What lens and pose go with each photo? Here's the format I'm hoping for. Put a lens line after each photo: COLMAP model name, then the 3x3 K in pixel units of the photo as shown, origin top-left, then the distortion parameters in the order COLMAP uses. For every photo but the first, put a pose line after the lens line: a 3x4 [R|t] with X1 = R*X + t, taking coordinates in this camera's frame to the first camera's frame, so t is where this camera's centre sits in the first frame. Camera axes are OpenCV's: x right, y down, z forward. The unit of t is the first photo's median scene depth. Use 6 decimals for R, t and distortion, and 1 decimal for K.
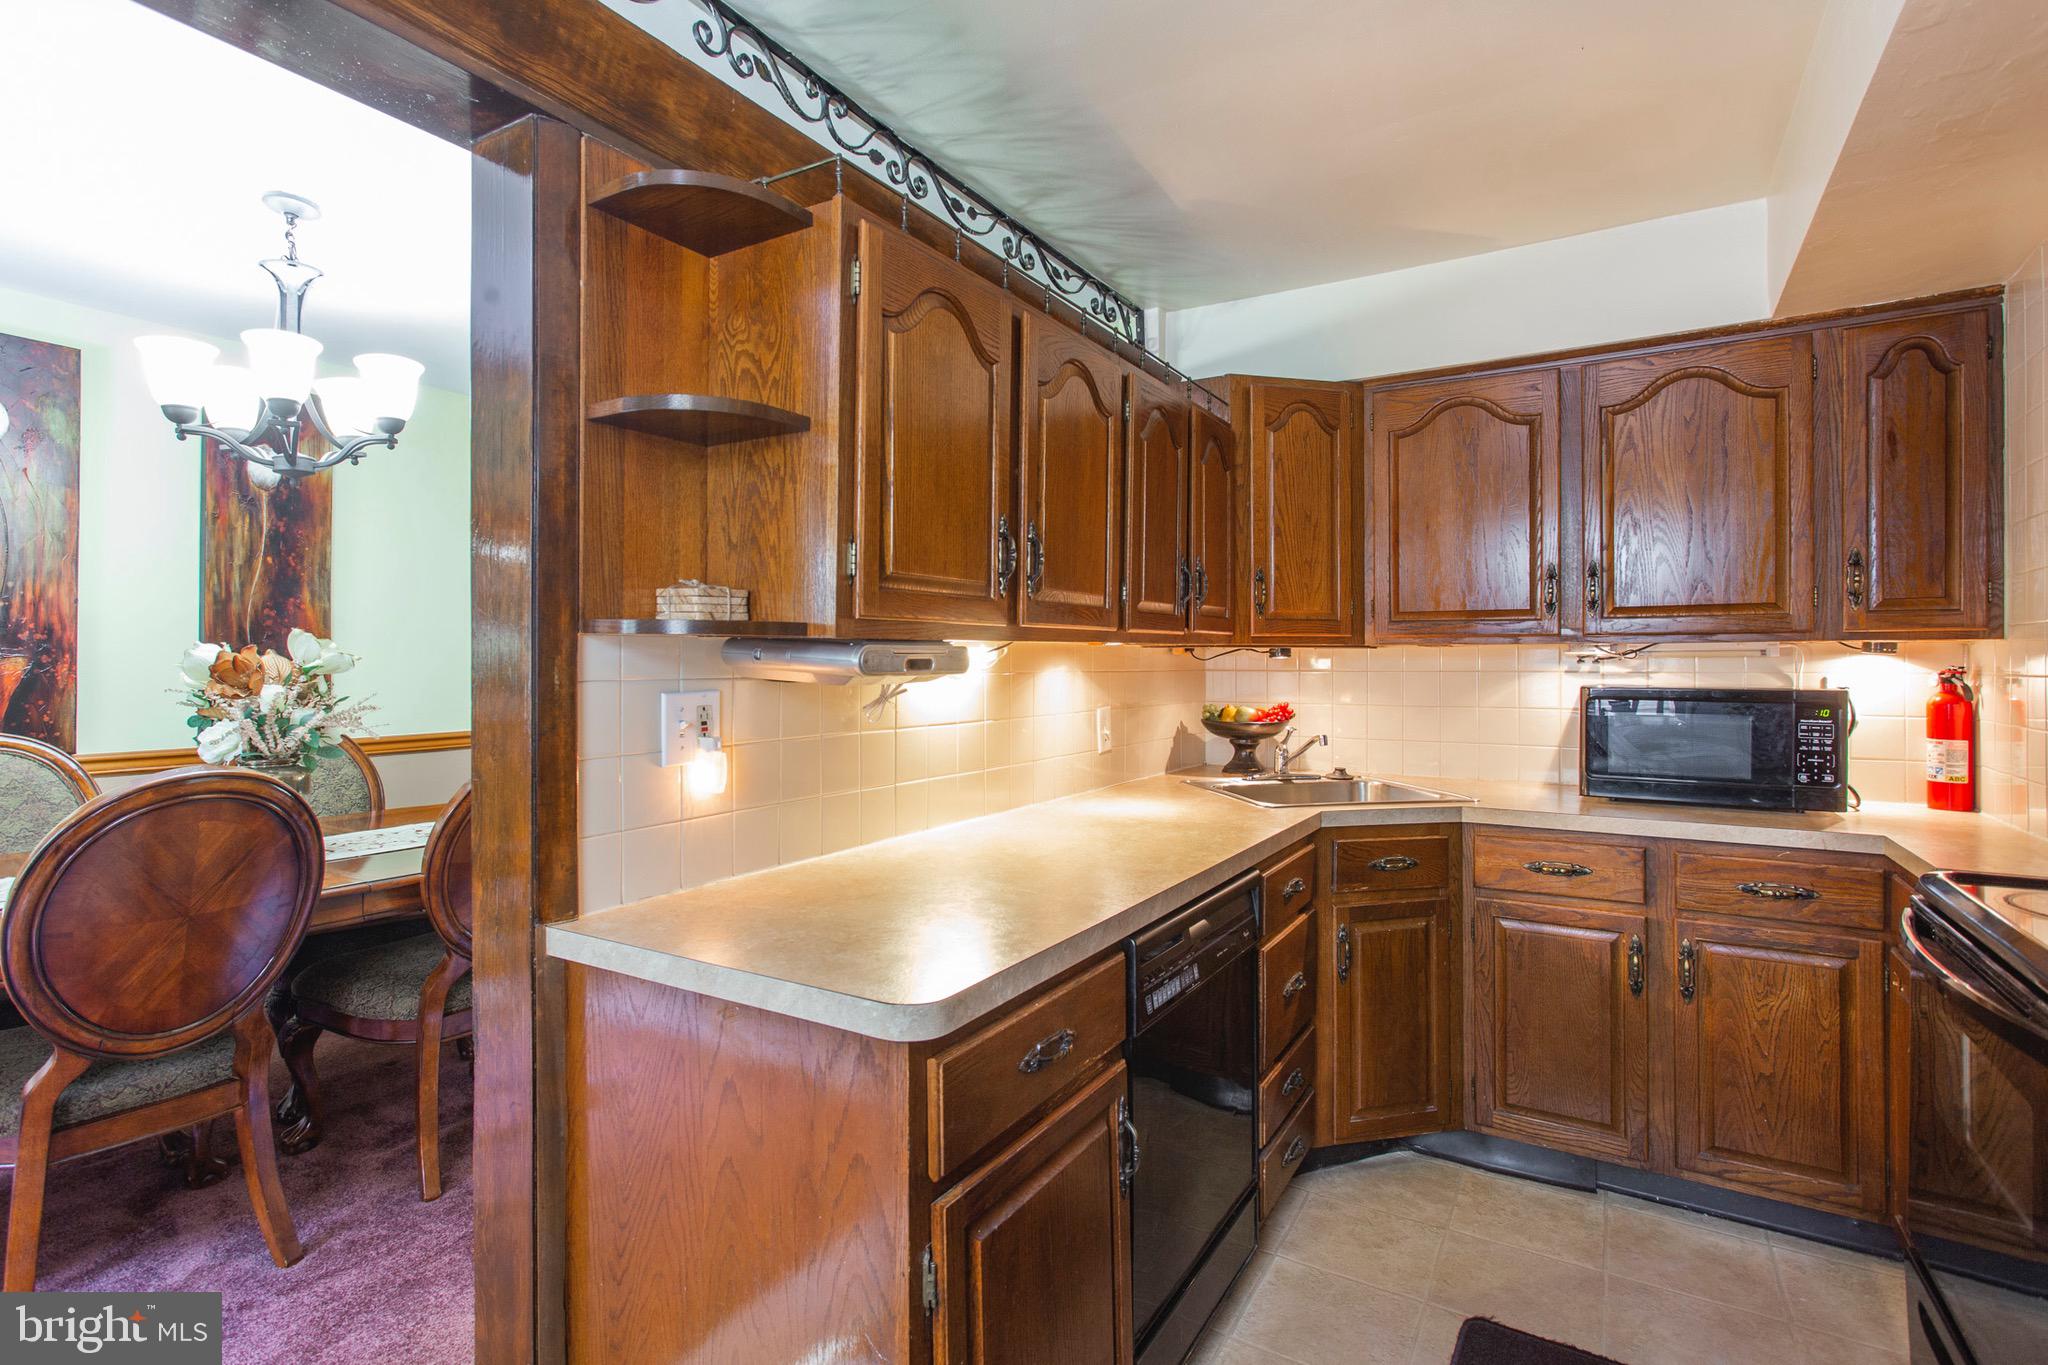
lens RADIAL K [[985.1, 0, 1011.4], [0, 985.1, 658.9], [0, 0, 1]] dist [-0.018848, 0.005662]
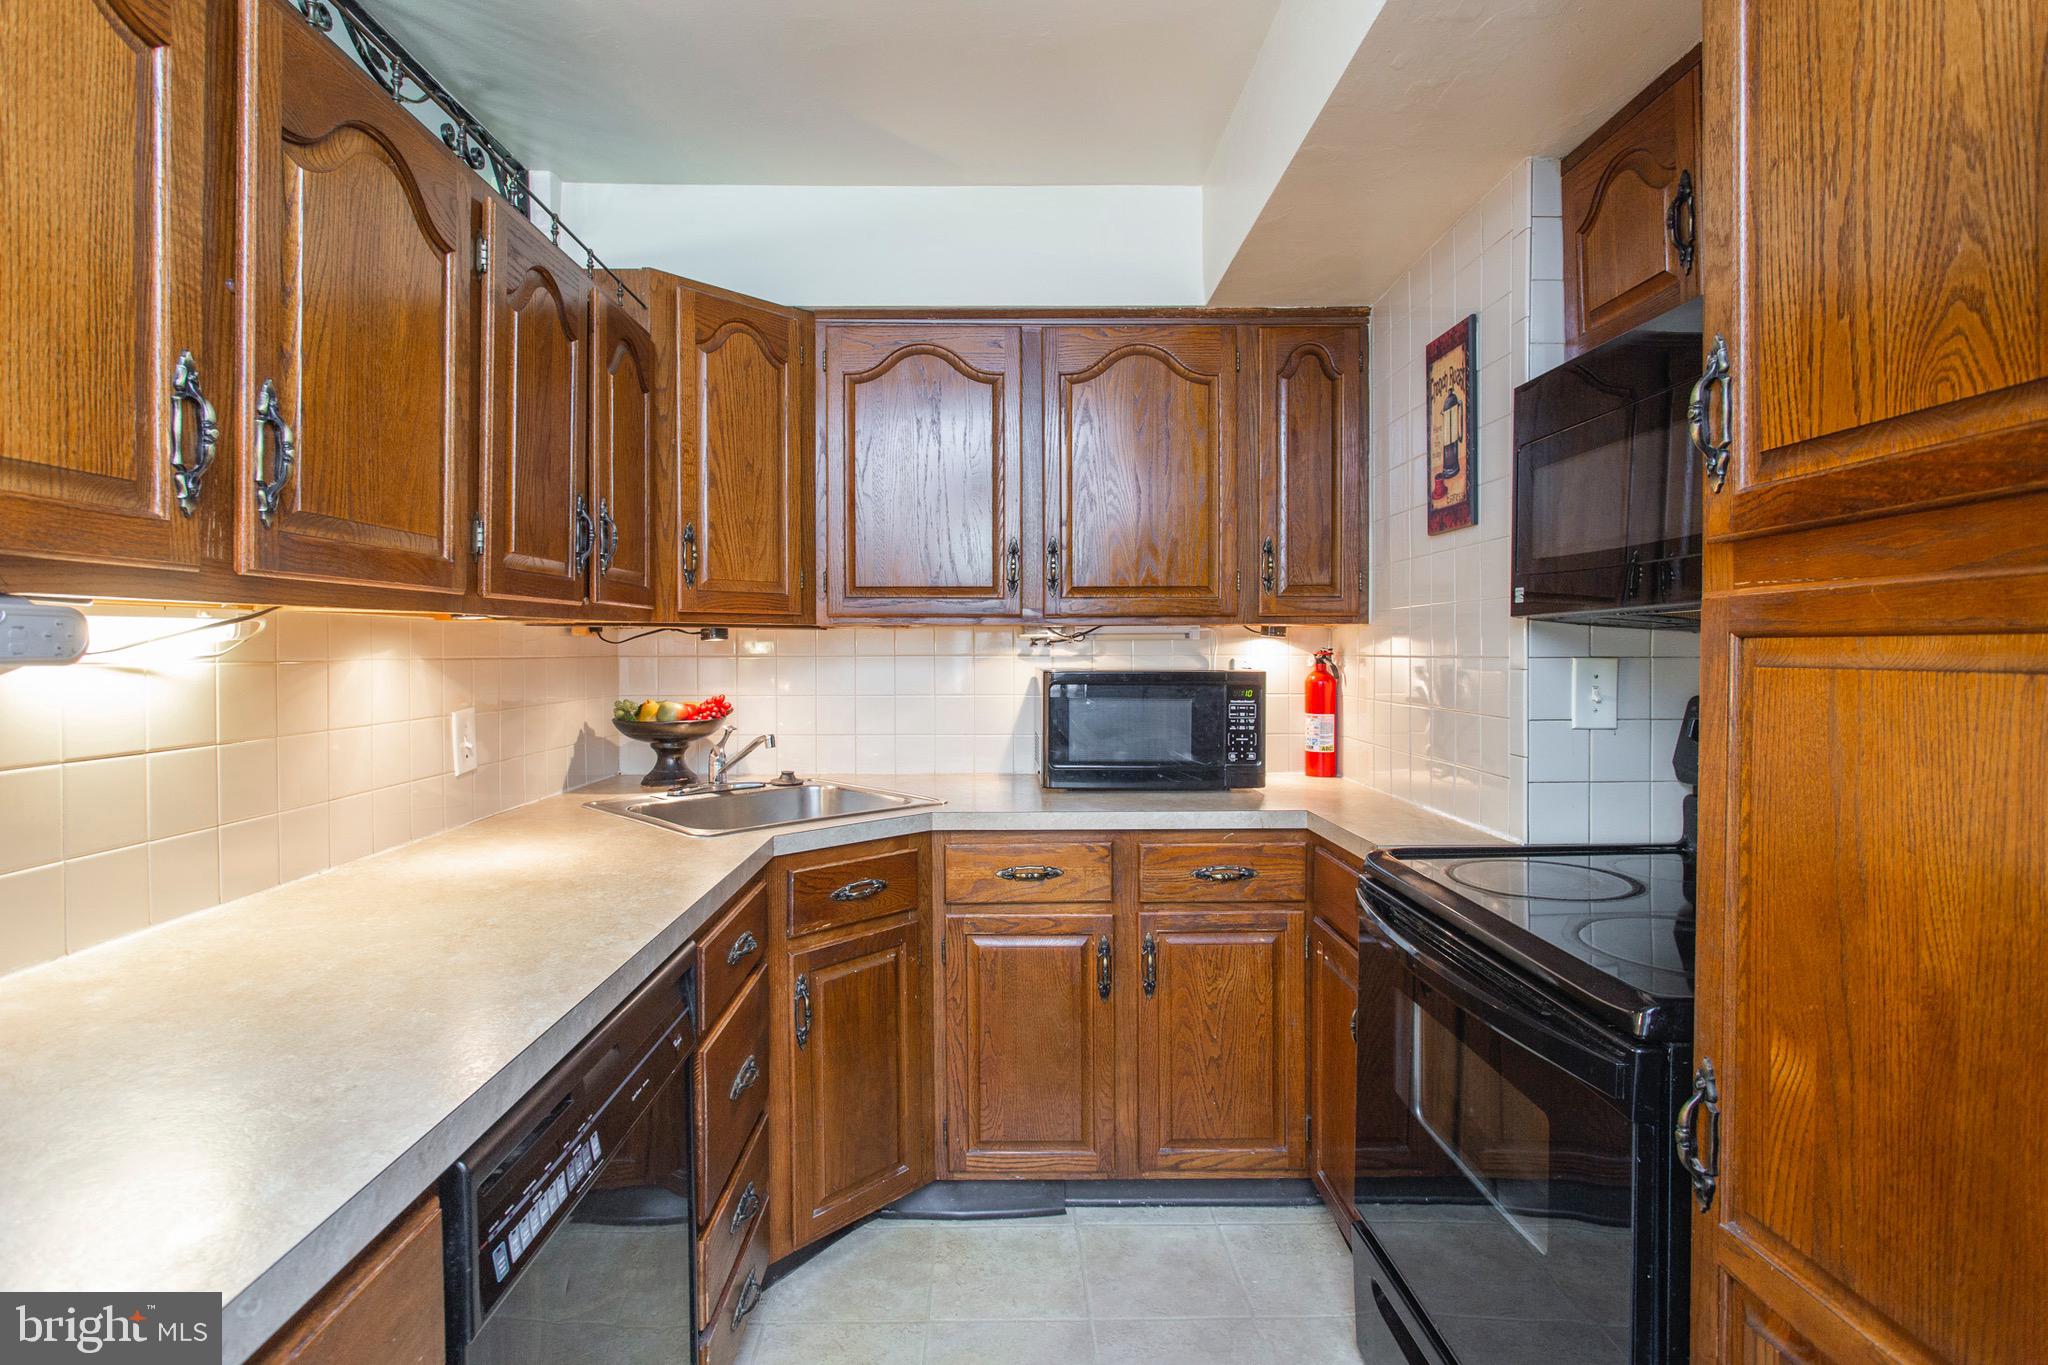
lens RADIAL K [[985.1, 0, 1016.7], [0, 985.1, 662.7], [0, 0, 1]] dist [-0.018848, 0.005662]
pose [[0.840021, -0.009862, 0.542465, 0.054891], [0.000150, 0.999839, 0.017945, 0.003720], [-0.542554, -0.014993, 0.839887, 0.238443]]
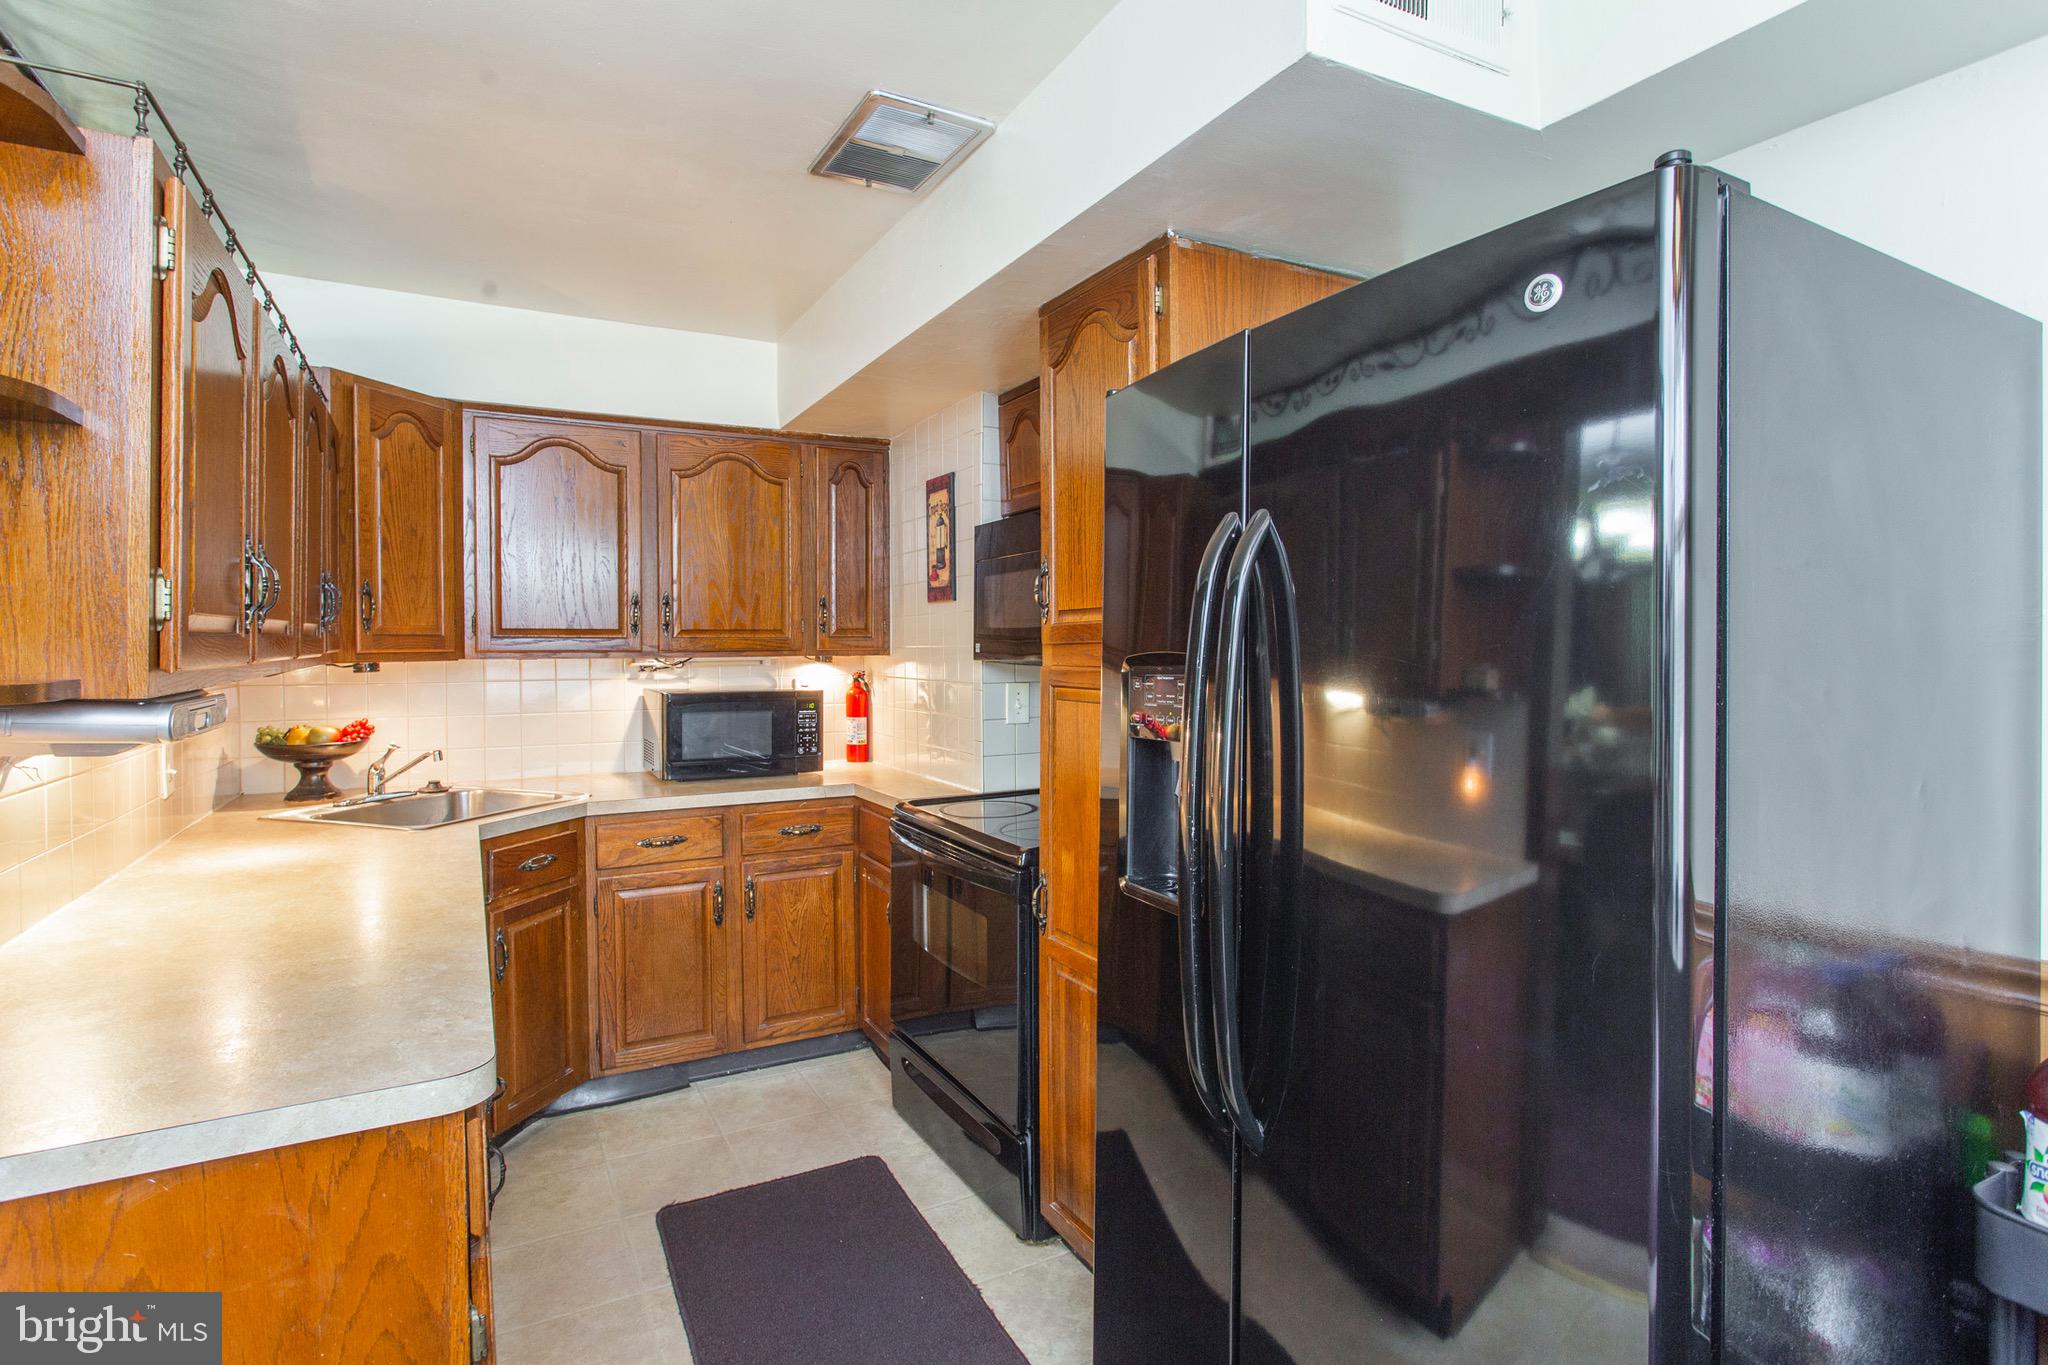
lens RADIAL K [[985.1, 0, 996.5], [0, 985.1, 656.4], [0, 0, 1]] dist [-0.018848, 0.005662]
pose [[0.504833, -0.012473, 0.863127, -0.297374], [-0.000518, 0.999891, 0.014753, -0.039415], [-0.863217, -0.007895, 0.504772, 0.000556]]
